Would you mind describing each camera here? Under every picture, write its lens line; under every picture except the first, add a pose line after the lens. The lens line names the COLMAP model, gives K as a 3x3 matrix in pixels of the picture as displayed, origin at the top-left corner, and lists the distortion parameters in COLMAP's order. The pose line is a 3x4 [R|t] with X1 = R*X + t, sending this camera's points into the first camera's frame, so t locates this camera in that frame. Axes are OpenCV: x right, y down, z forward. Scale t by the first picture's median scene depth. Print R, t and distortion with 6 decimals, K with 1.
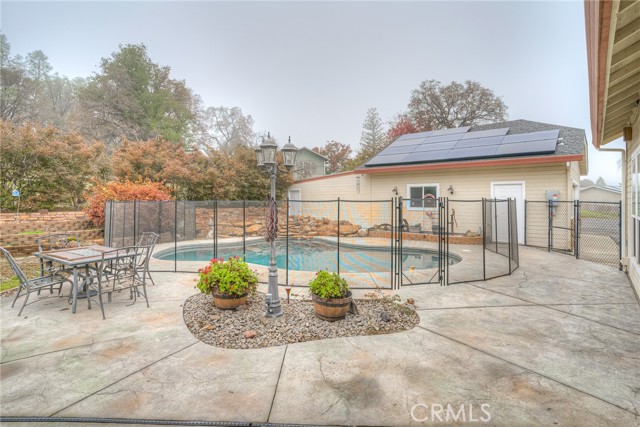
lens RADIAL K [[338.6, 0, 306.9], [0, 338.6, 199.6], [0, 0, 1]] dist [-0.003615, -0.000234]
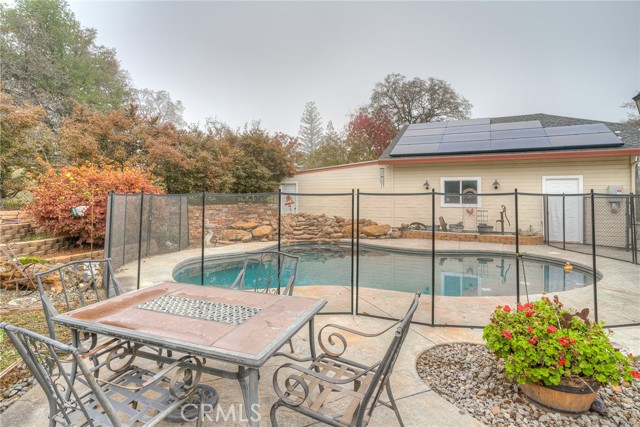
lens RADIAL K [[345.5, 0, 317.9], [0, 345.5, 198.6], [0, 0, 1]] dist [-0.053000, 0.051222]
pose [[0.970195, 0.001986, 0.242317, -0.221300], [-0.004287, 0.999951, 0.008968, 0.002872], [-0.242287, -0.009739, 0.970156, 0.196302]]
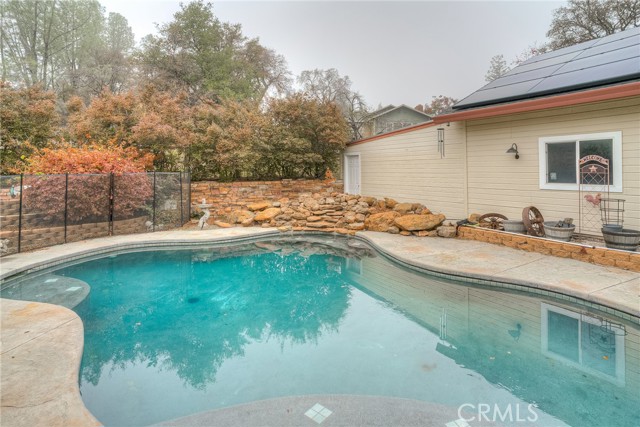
lens RADIAL K [[355.4, 0, 299.9], [0, 355.4, 165.8], [0, 0, 1]] dist [-0.004530, 0.000961]
pose [[0.946761, -0.009643, -0.321792, 0.120773], [0.007296, 0.999937, -0.008497, -0.001457], [0.321853, 0.005697, 0.946772, 0.363847]]
